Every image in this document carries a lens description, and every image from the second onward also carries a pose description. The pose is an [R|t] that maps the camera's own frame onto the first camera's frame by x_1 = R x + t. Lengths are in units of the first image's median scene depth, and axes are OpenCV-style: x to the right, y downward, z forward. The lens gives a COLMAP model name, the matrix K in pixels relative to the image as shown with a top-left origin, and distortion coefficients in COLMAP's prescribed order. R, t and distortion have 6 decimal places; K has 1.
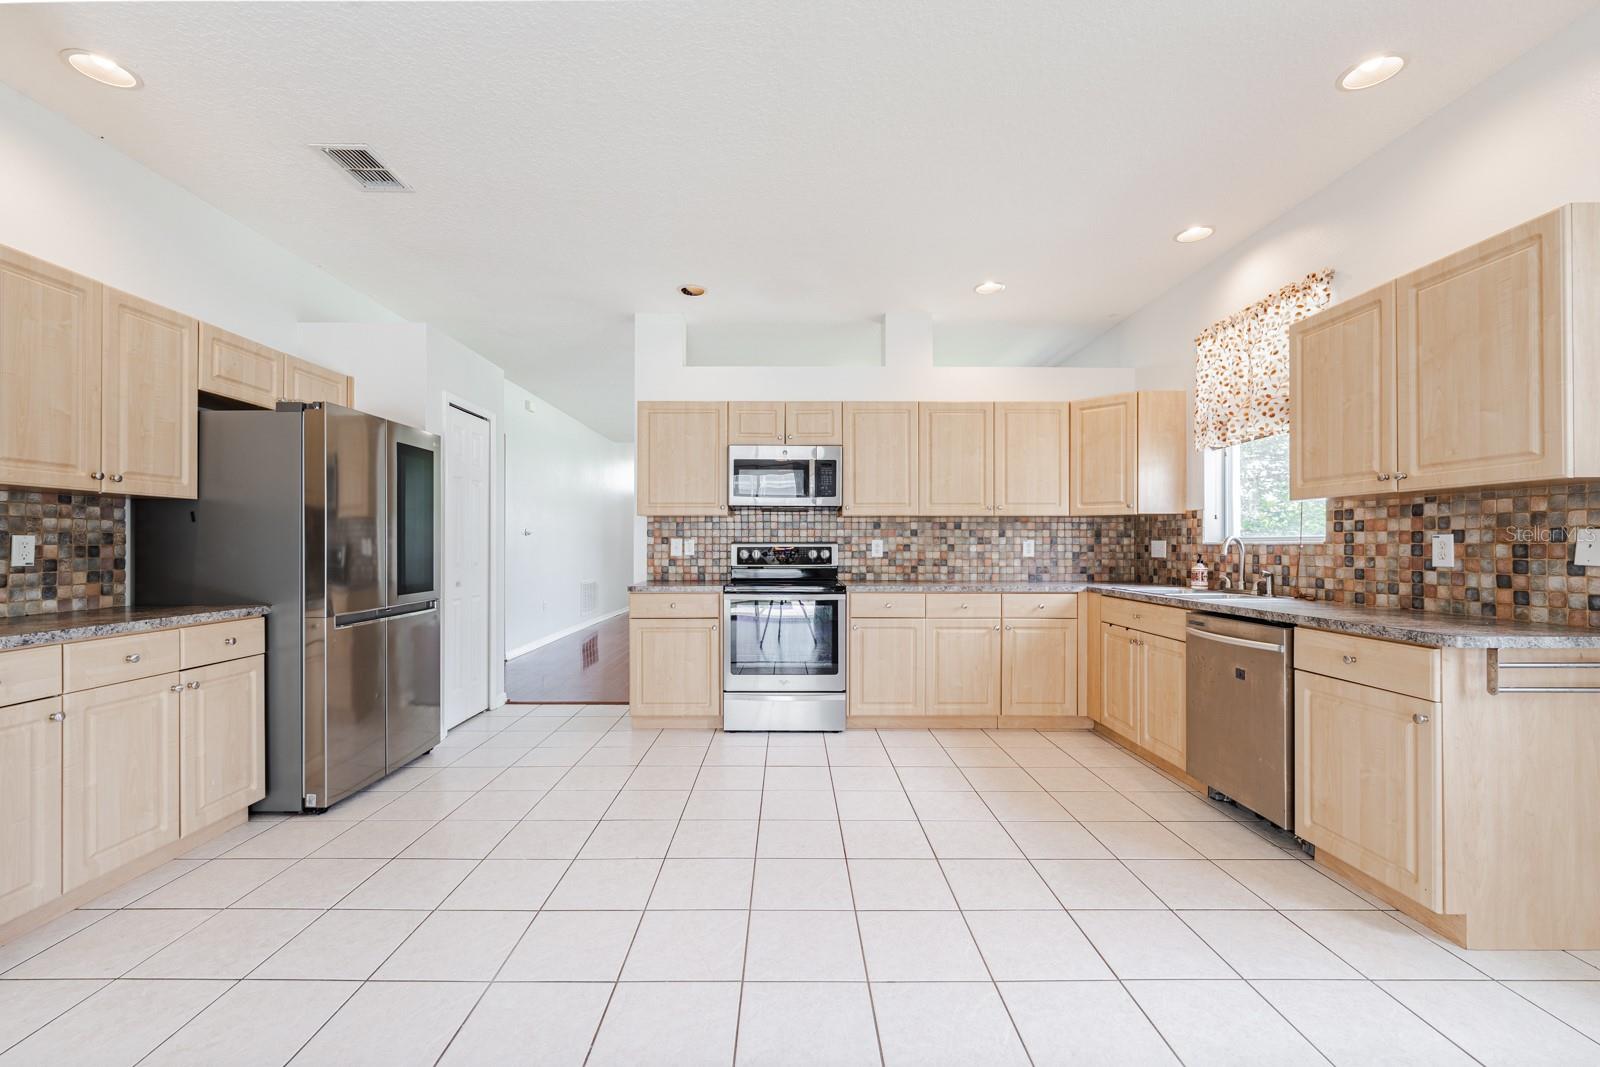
lens RADIAL K [[643.8, 0, 791.5], [0, 643.8, 544.2], [0, 0, 1]] dist [-0.019883, -0.000015]
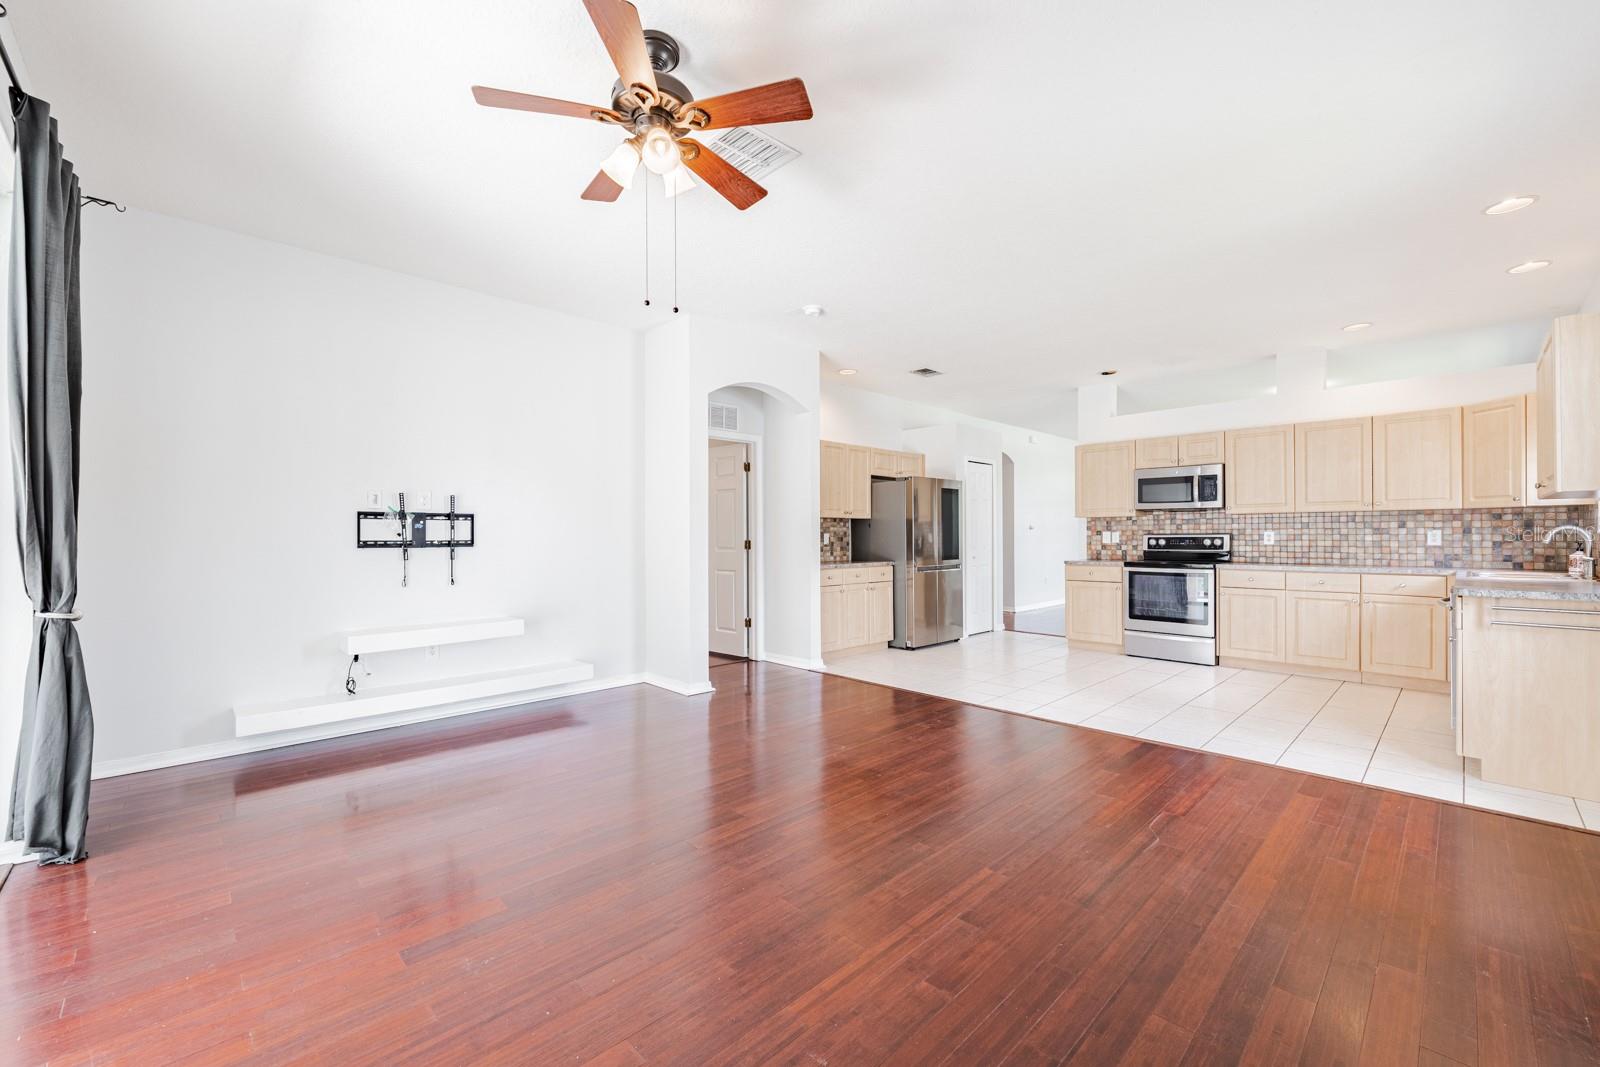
lens RADIAL K [[648.9, 0, 795.3], [0, 648.9, 535.1], [0, 0, 1]] dist [-0.001103, -0.000071]
pose [[0.692621, -0.004616, -0.721287, 0.458018], [0.004461, 0.999988, -0.002115, -0.000833], [0.721288, -0.001753, 0.692634, -0.645216]]
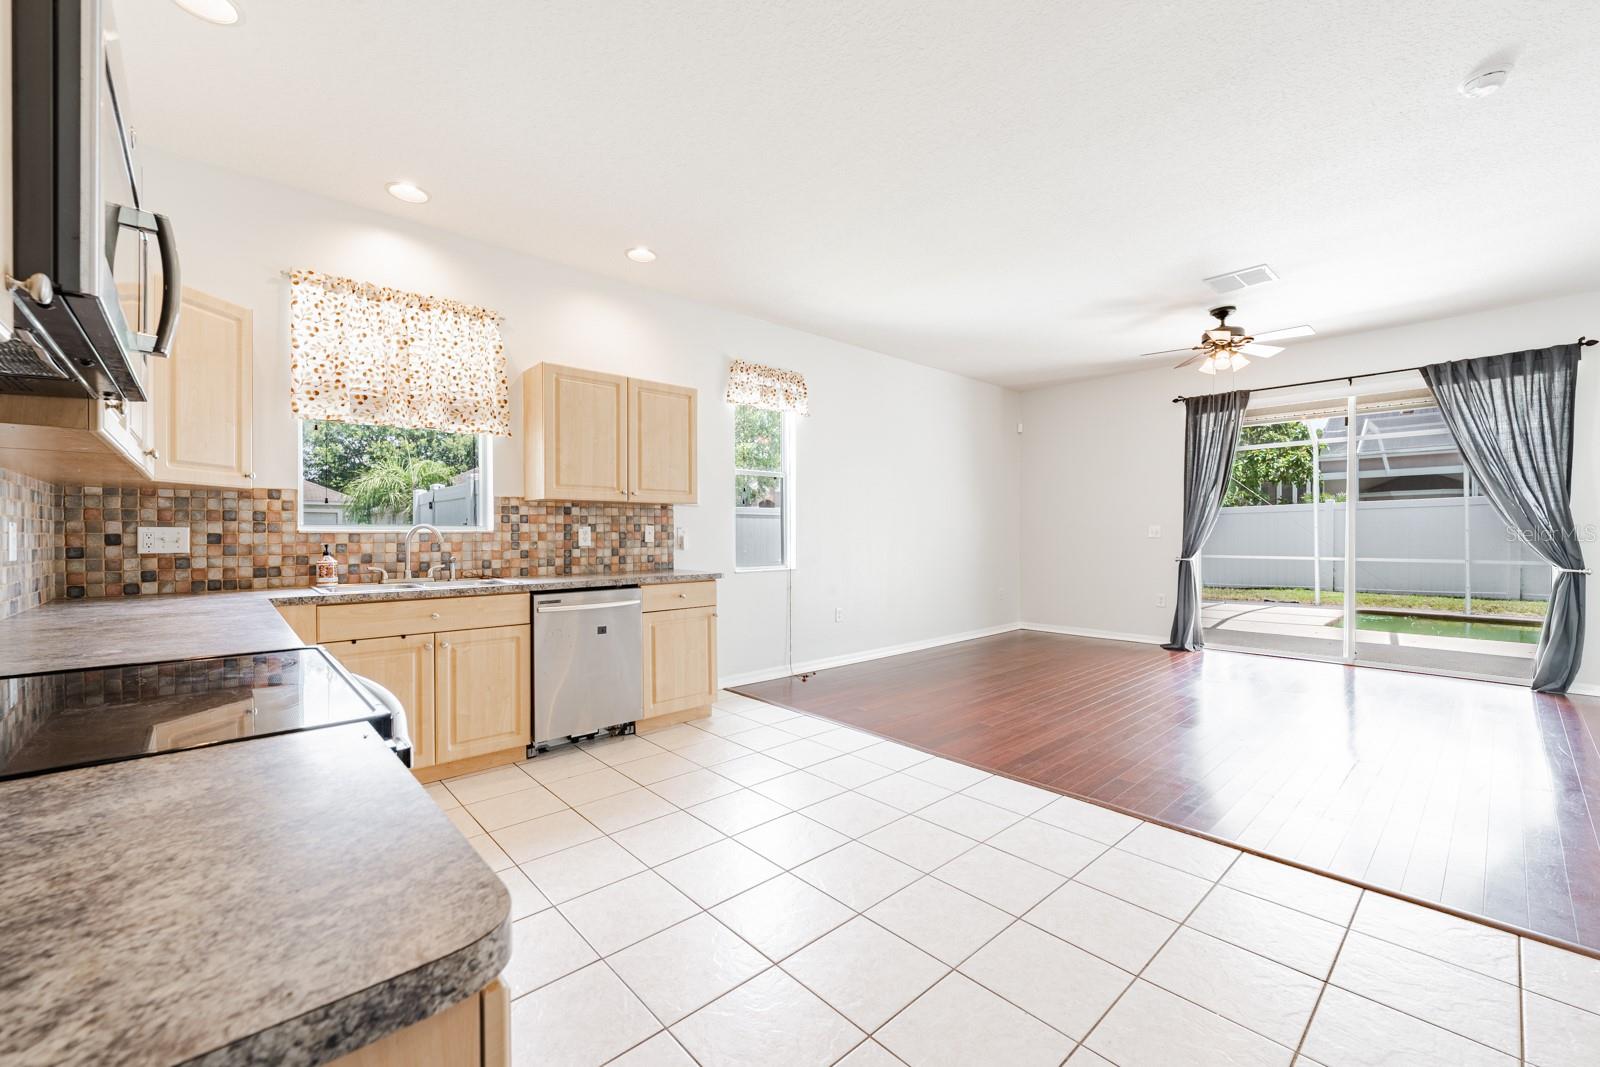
lens RADIAL K [[648.9, 0, 795.3], [0, 648.9, 535.1], [0, 0, 1]] dist [-0.001103, -0.000071]
pose [[-0.669379, -0.001193, 0.742920, -0.356847], [0.001771, 0.999993, 0.003201, 0.001503], [-0.742919, 0.003458, -0.669373, 1.001789]]
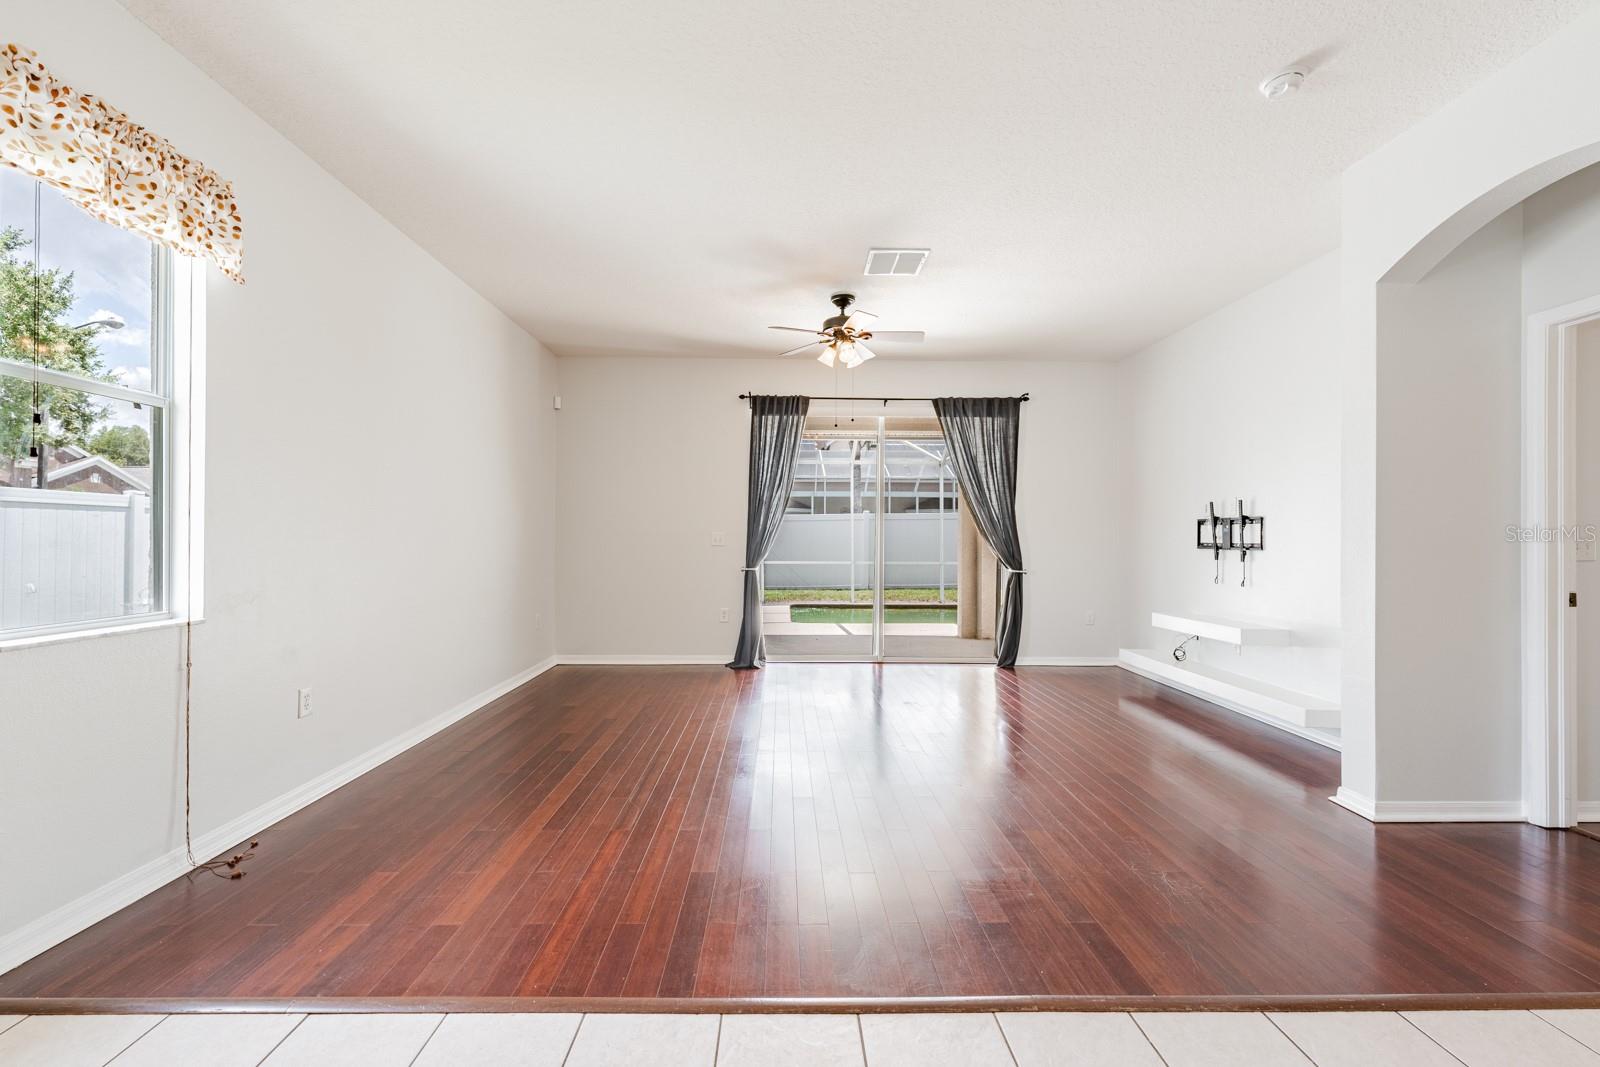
lens RADIAL K [[648.9, 0, 795.3], [0, 648.9, 535.1], [0, 0, 1]] dist [-0.001103, -0.000071]
pose [[-0.999872, -0.005824, -0.014870, 0.091426], [-0.005718, 0.999958, -0.007170, 0.000761], [0.014911, -0.007084, -0.999864, 0.712348]]
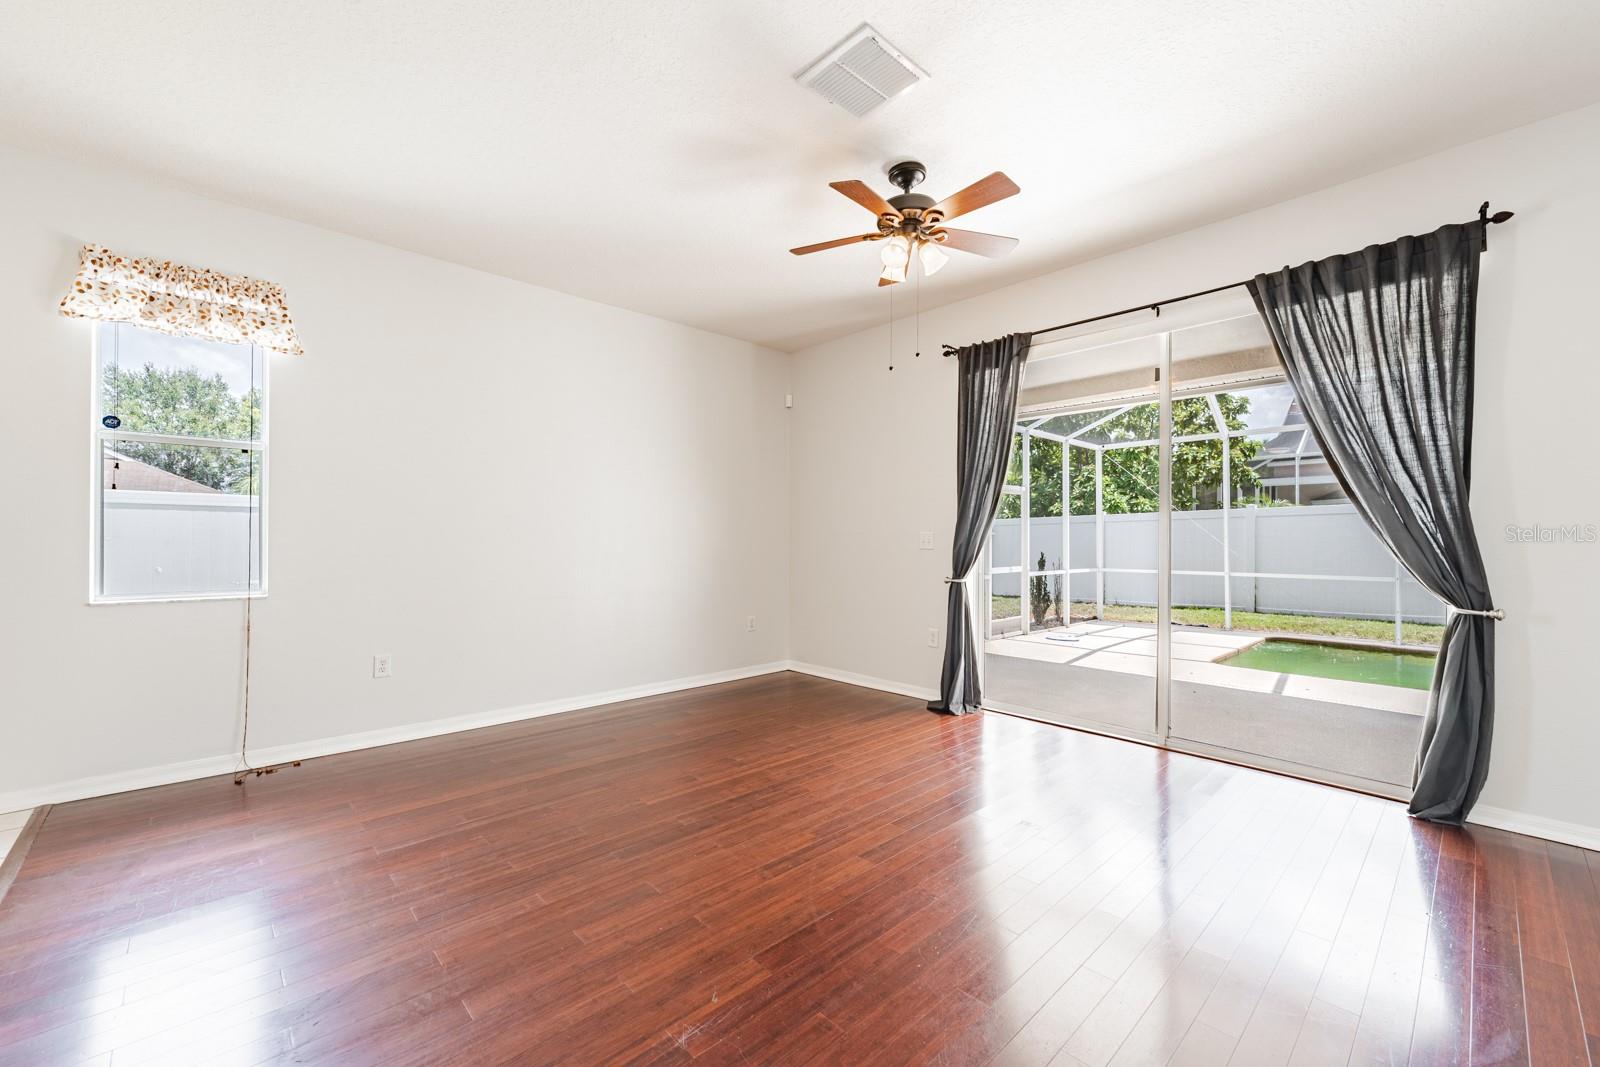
lens RADIAL K [[648.9, 0, 795.3], [0, 648.9, 535.1], [0, 0, 1]] dist [-0.001103, -0.000071]
pose [[-0.681034, 0.001980, 0.732249, -0.436192], [-0.004707, 0.999964, -0.007082, -0.000251], [-0.732237, -0.008270, -0.681000, 0.206722]]
